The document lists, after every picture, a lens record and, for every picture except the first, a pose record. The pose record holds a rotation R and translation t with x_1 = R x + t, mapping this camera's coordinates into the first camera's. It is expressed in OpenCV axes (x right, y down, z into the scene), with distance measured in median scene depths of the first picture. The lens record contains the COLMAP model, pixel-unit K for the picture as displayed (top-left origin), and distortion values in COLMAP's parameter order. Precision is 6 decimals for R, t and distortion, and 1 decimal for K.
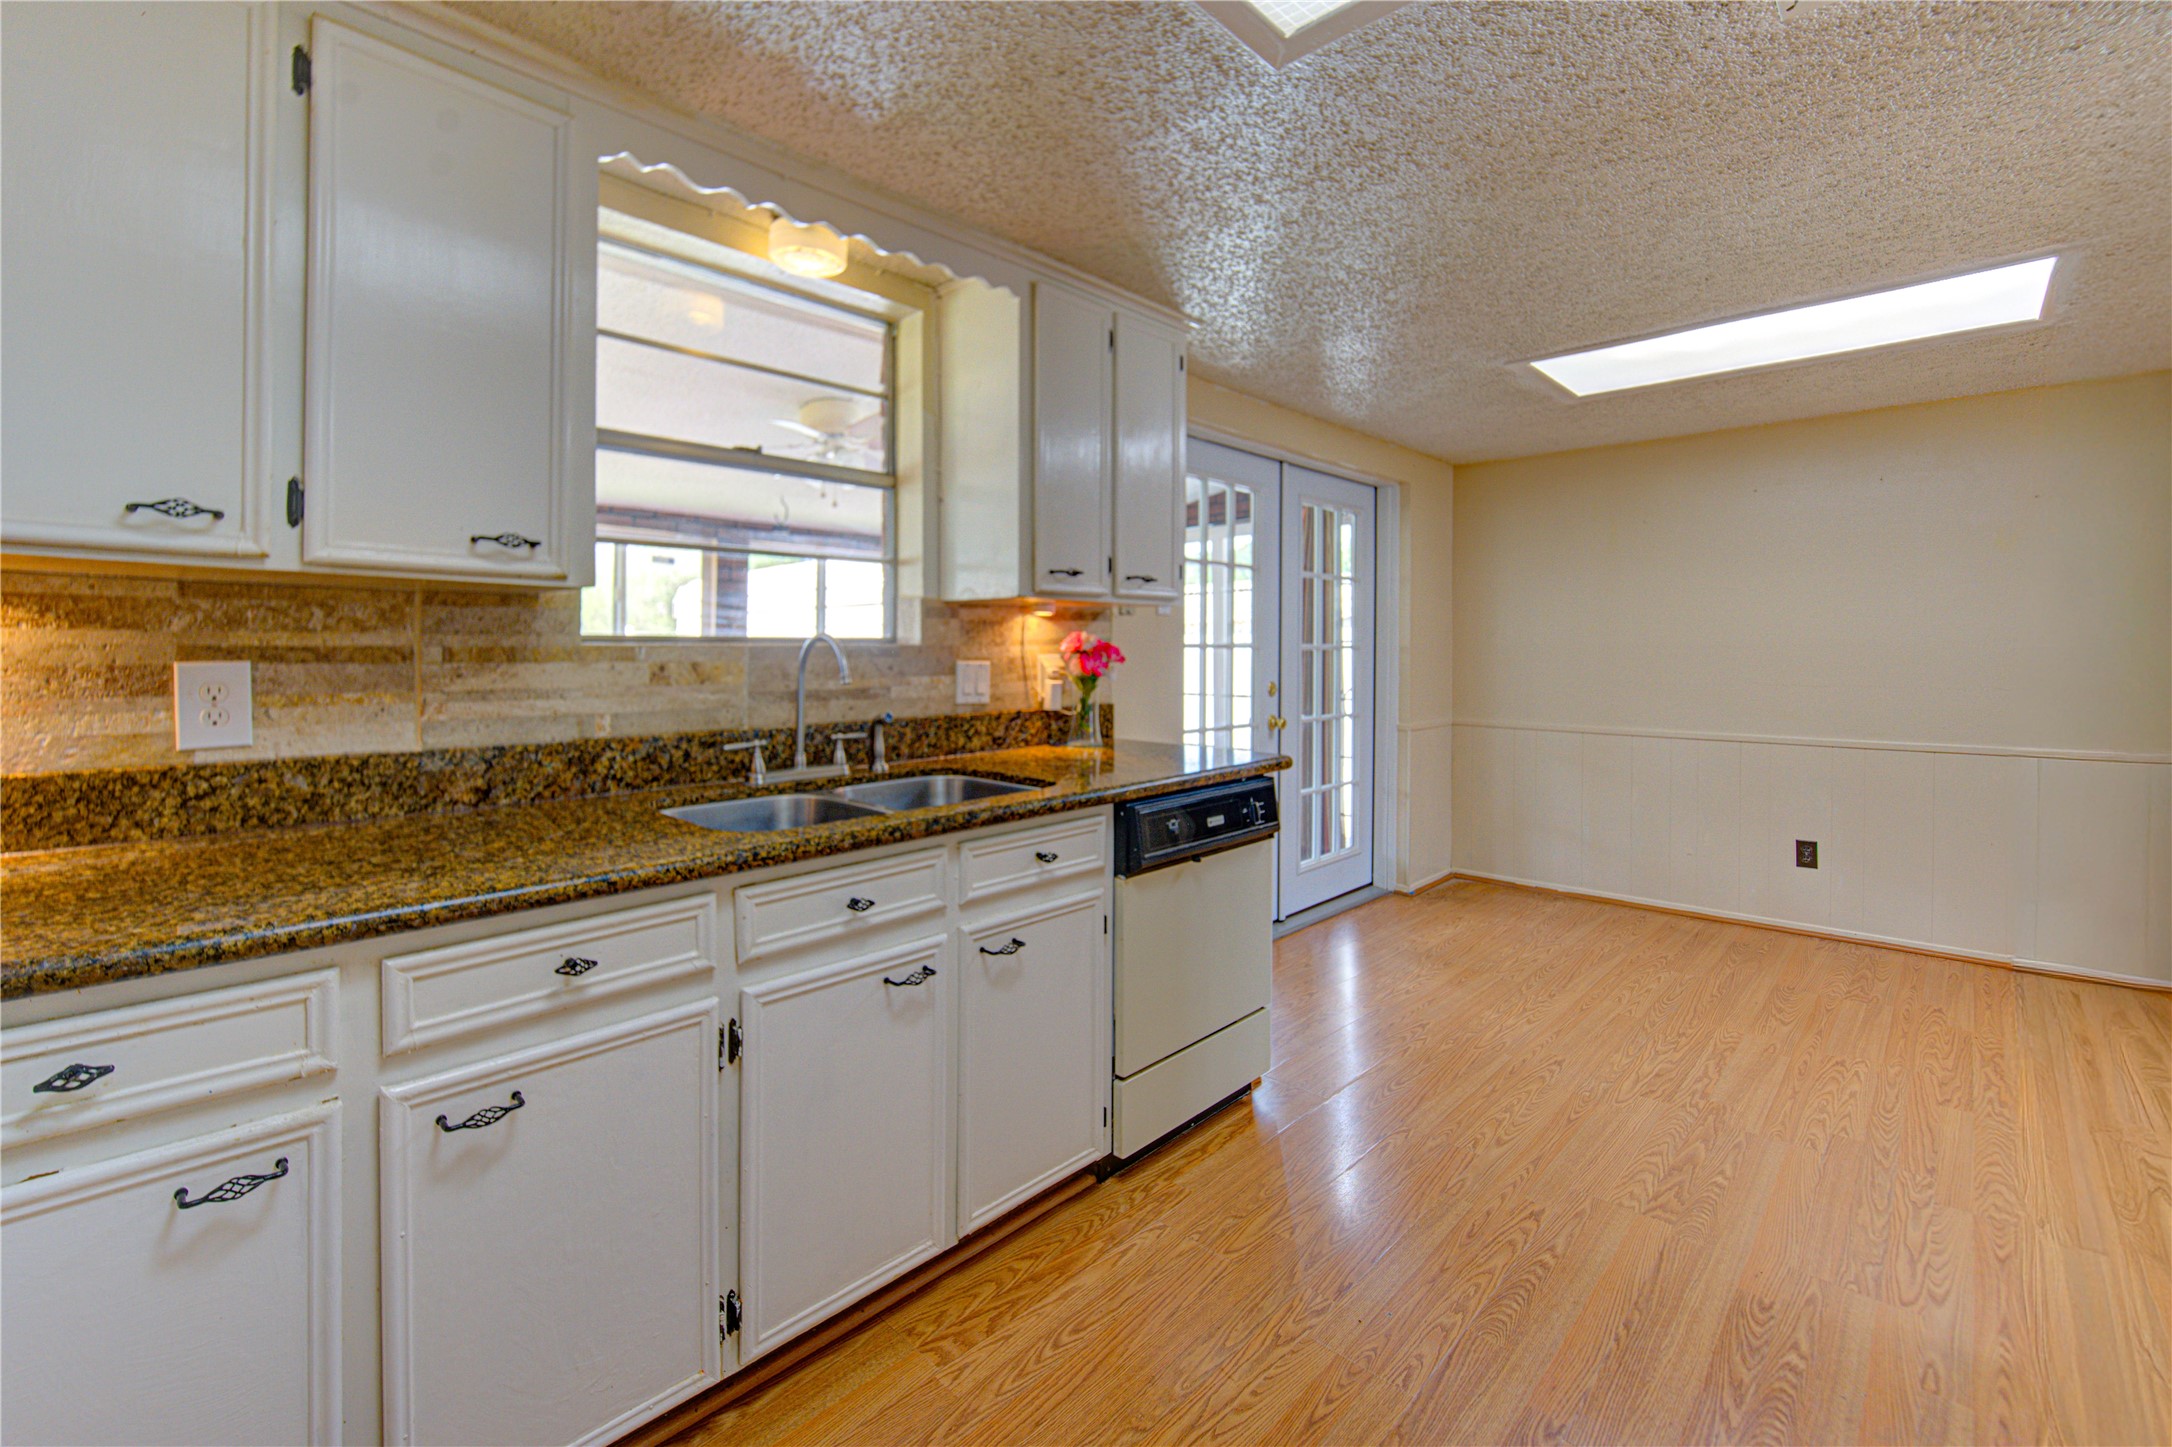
lens RADIAL K [[924.8, 0, 1041.5], [0, 924.8, 651.9], [0, 0, 1]] dist [-0.001313, -0.005296]
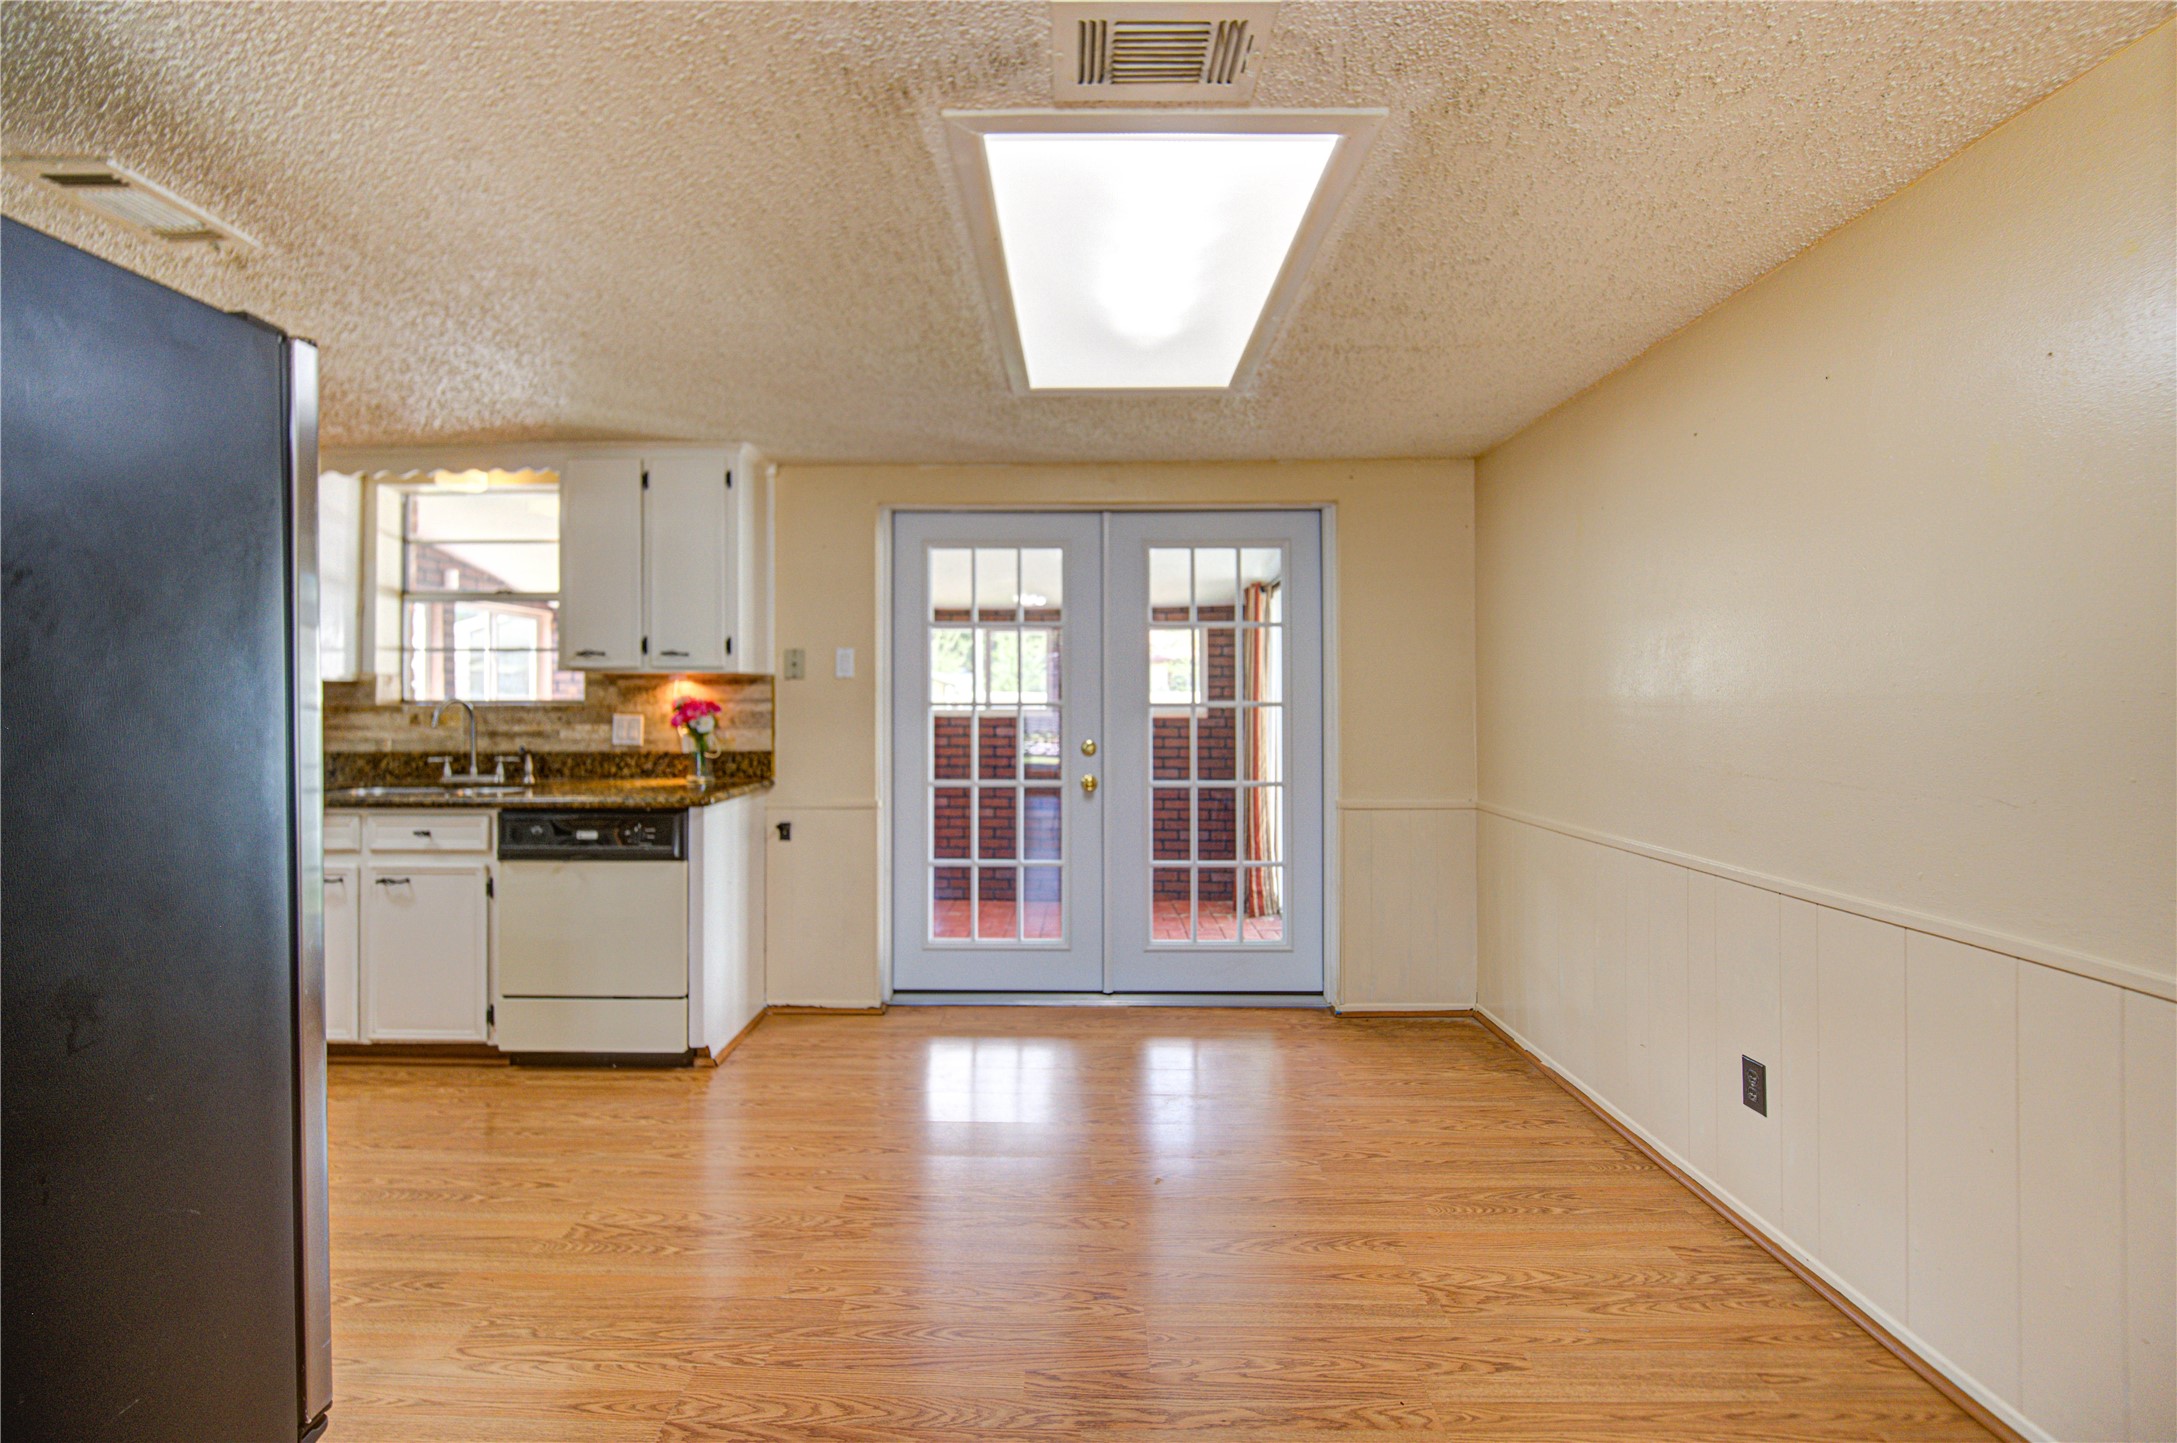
lens RADIAL K [[887.9, 0, 1060.3], [0, 887.9, 693.7], [0, 0, 1]] dist [-0.000692, -0.007000]
pose [[0.699208, -0.007792, -0.714876, 1.462147], [-0.003156, 0.999897, -0.013986, -0.006888], [0.714911, 0.012036, 0.699112, 0.537637]]
